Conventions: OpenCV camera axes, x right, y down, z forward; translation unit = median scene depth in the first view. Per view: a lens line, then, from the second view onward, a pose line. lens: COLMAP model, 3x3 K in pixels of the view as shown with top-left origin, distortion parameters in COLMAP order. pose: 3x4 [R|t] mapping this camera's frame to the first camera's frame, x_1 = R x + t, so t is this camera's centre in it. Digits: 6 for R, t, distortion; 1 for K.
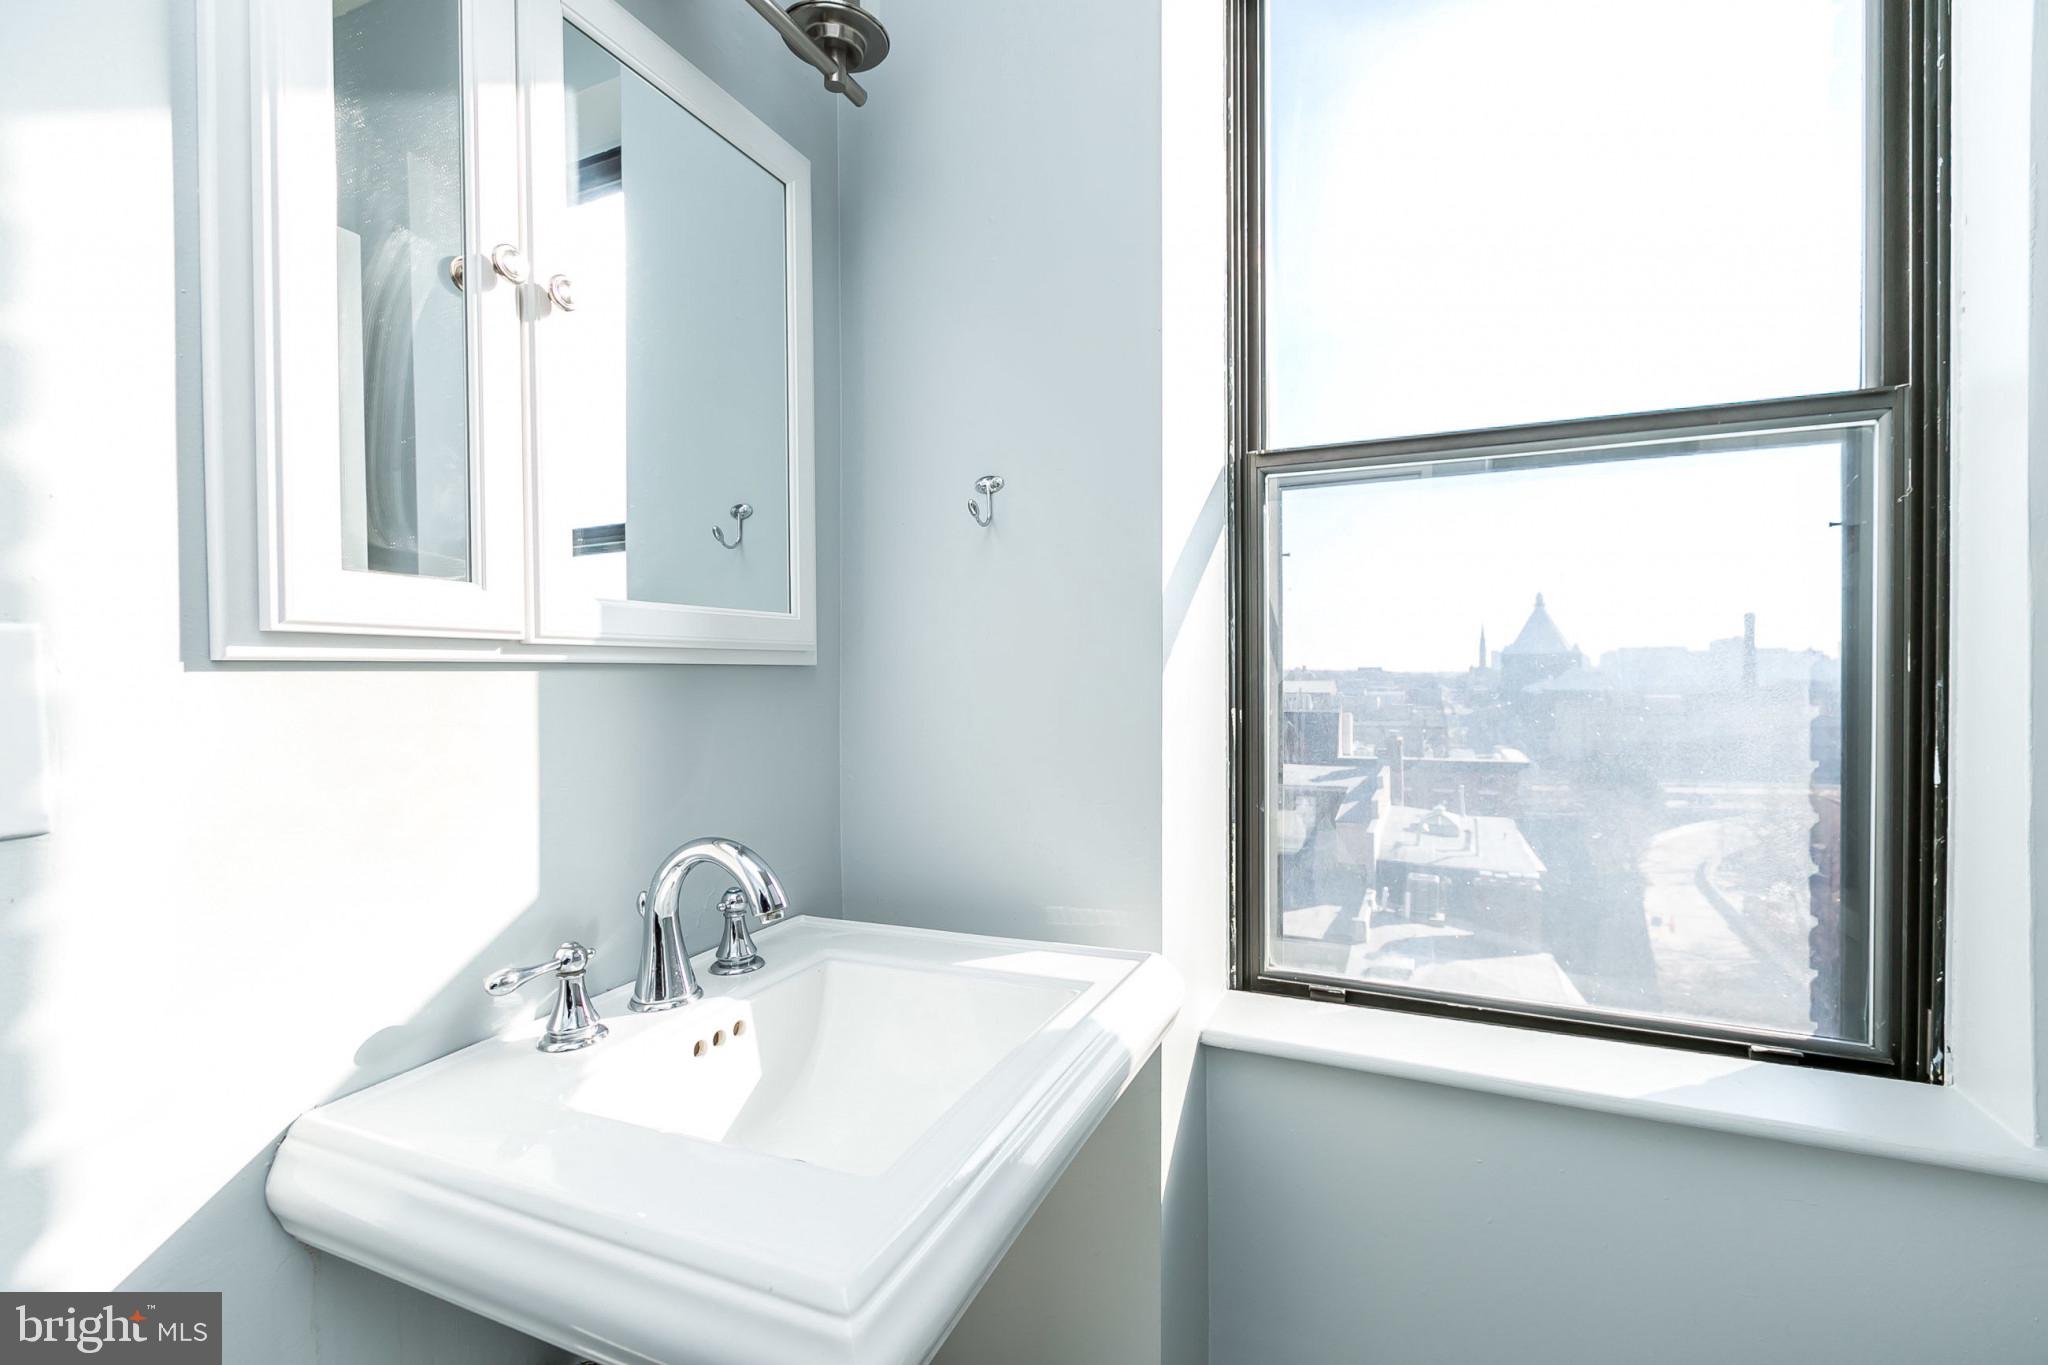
lens RADIAL K [[909.0, 0, 1023.9], [0, 909.0, 672.1], [0, 0, 1]] dist [0.001522, 0.000038]
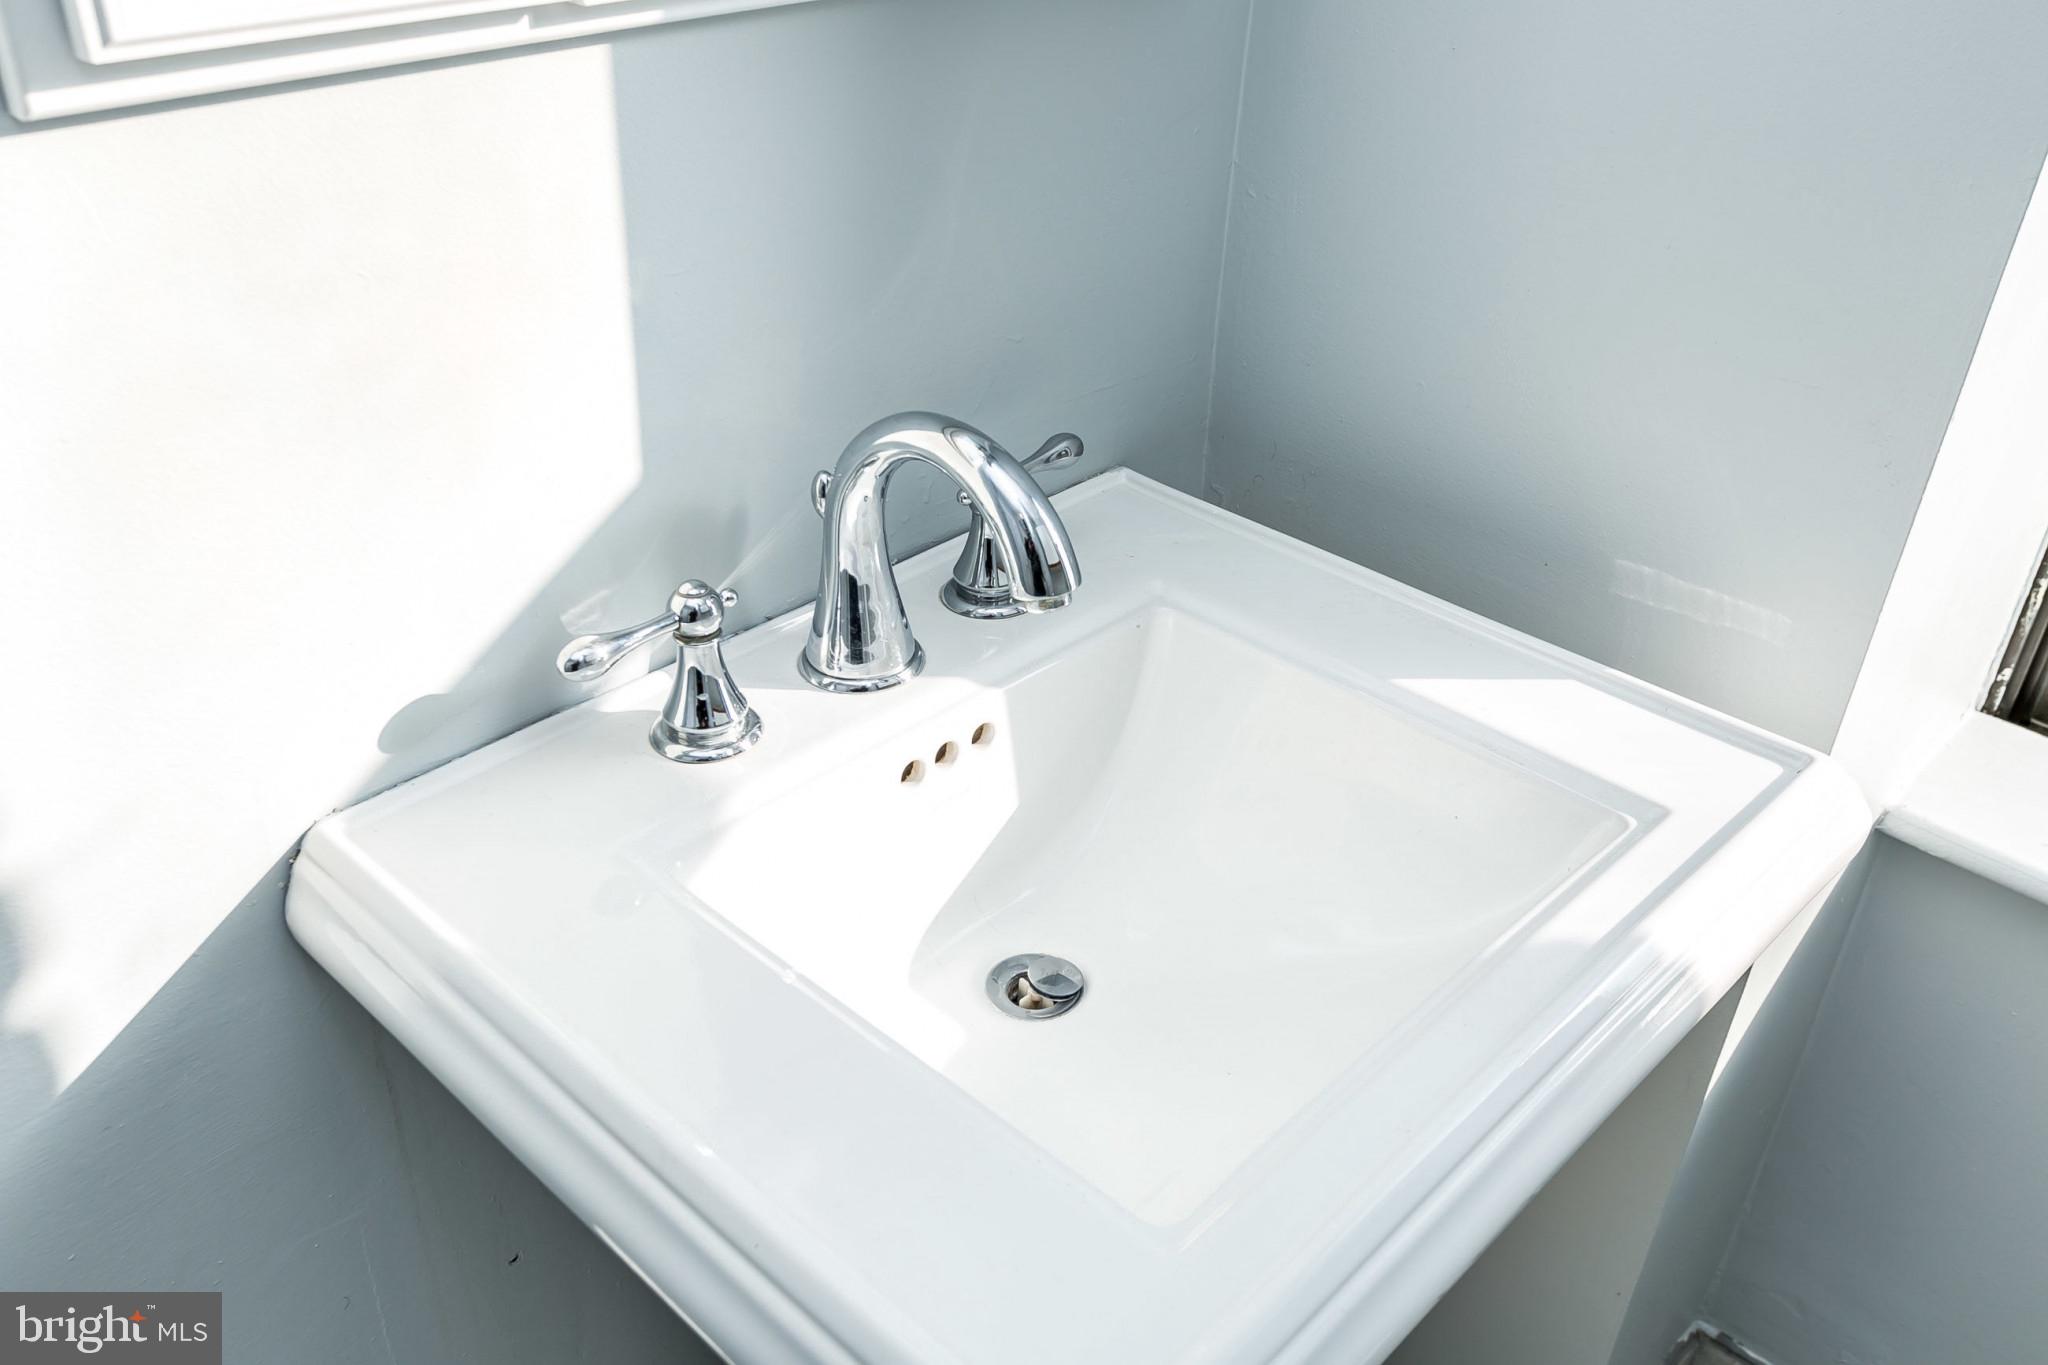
lens RADIAL K [[1735.6, 0, 1012.5], [0, 1735.6, 678.1], [0, 0, 1]] dist [0.001845, 0.002709]
pose [[0.941003, 0.213069, -0.262896, -0.026837], [-0.046683, 0.851194, 0.522771, -0.203993], [0.335162, -0.479656, 0.810923, 0.175426]]
